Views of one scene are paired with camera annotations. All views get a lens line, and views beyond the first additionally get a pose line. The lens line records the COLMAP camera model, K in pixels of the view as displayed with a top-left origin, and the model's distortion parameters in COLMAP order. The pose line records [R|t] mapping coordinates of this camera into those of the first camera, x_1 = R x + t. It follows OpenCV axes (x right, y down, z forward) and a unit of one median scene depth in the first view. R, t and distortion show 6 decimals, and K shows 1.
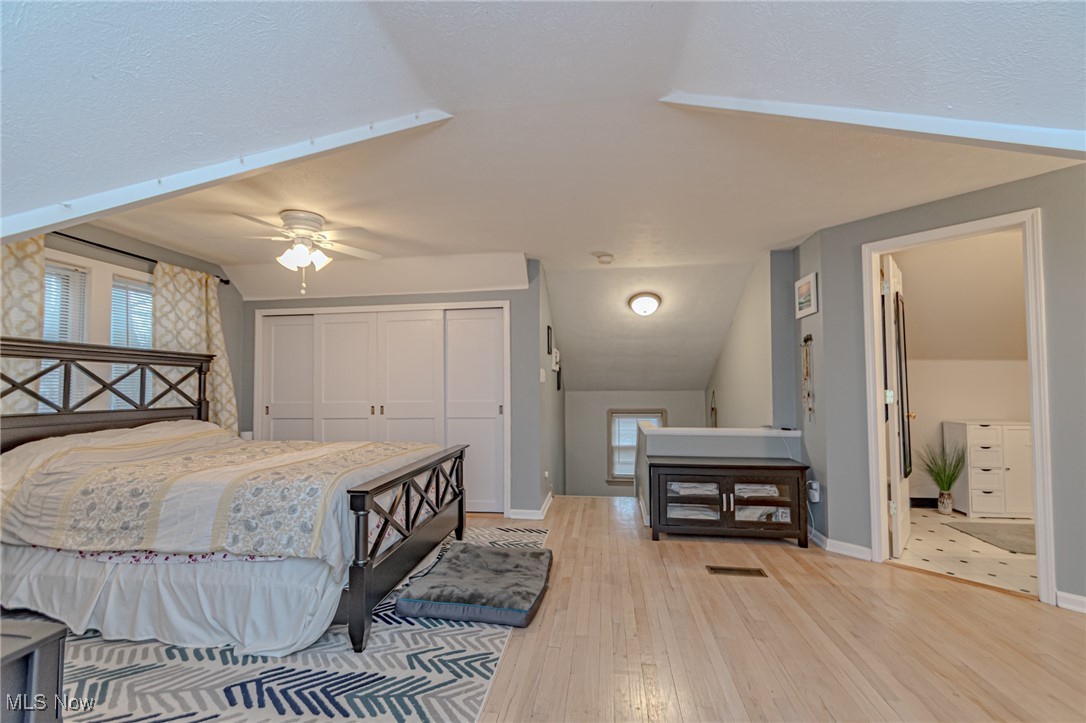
lens RADIAL K [[480.4, 0, 539.0], [0, 480.4, 359.6], [0, 0, 1]] dist [0.009112, -0.004285]
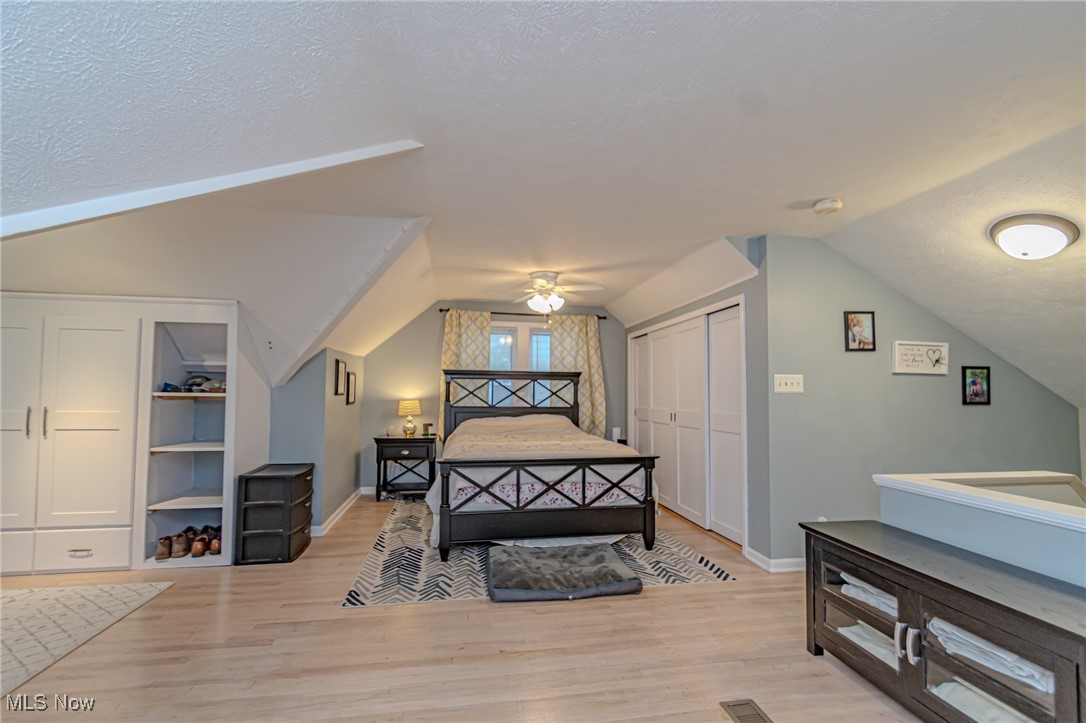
lens RADIAL K [[480.4, 0, 536.9], [0, 480.4, 369.7], [0, 0, 1]] dist [0.009112, -0.004285]
pose [[0.297520, -0.035872, -0.954042, 0.752091], [0.046043, 0.998670, -0.023191, 0.012961], [0.953605, -0.037027, 0.298776, 0.501775]]
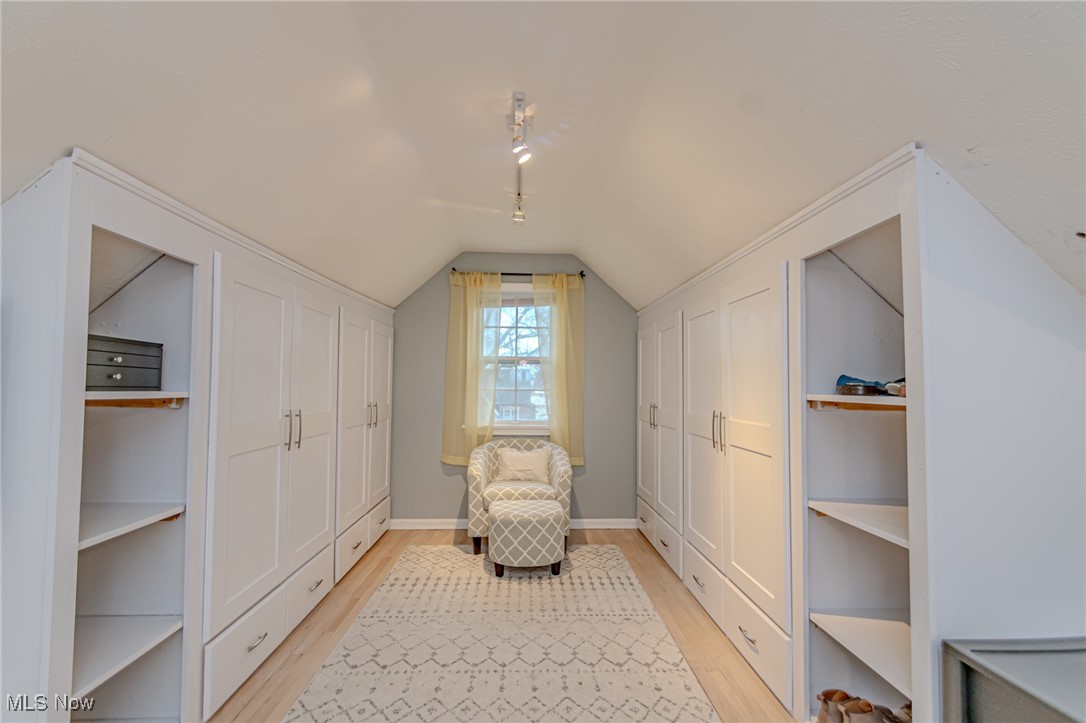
lens RADIAL K [[480.4, 0, 540.8], [0, 480.4, 368.5], [0, 0, 1]] dist [0.009112, -0.004285]
pose [[-0.984293, -0.013262, -0.176044, 0.003499], [0.003132, 0.995706, -0.092521, 0.019485], [0.176515, -0.091619, -0.980025, 0.504361]]
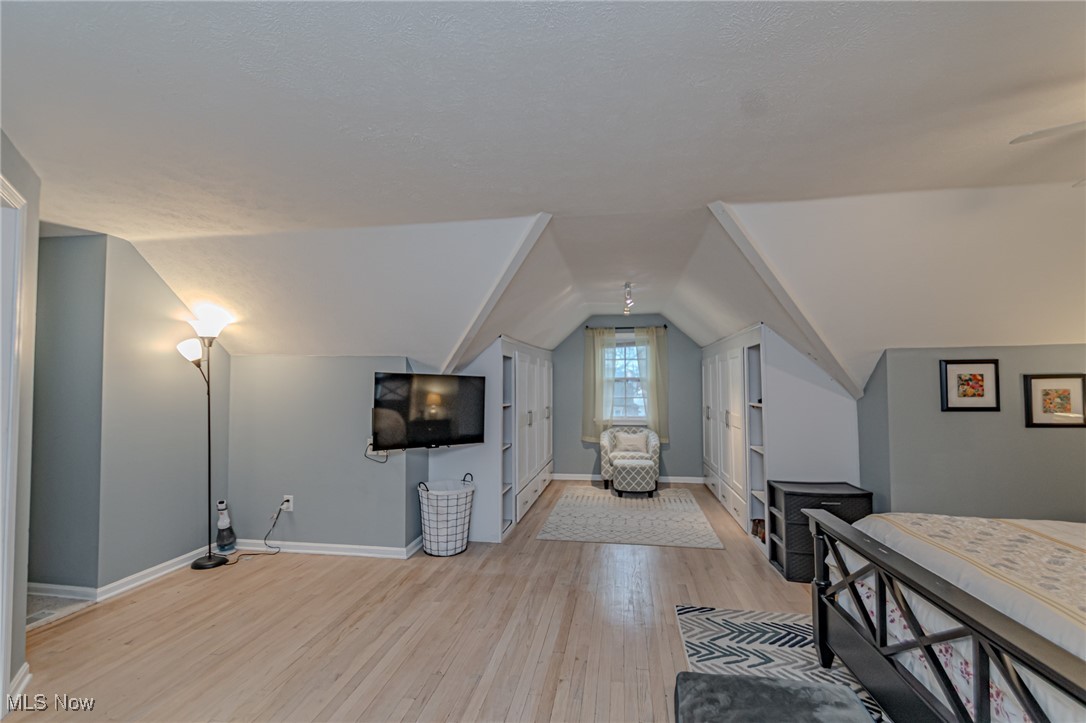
lens RADIAL K [[480.4, 0, 547.9], [0, 480.4, 369.3], [0, 0, 1]] dist [0.009112, -0.004285]
pose [[-0.999779, 0.007263, 0.019731, 0.128286], [0.005407, 0.995693, -0.092549, 0.027013], [-0.020318, -0.092422, -0.995513, 1.275234]]
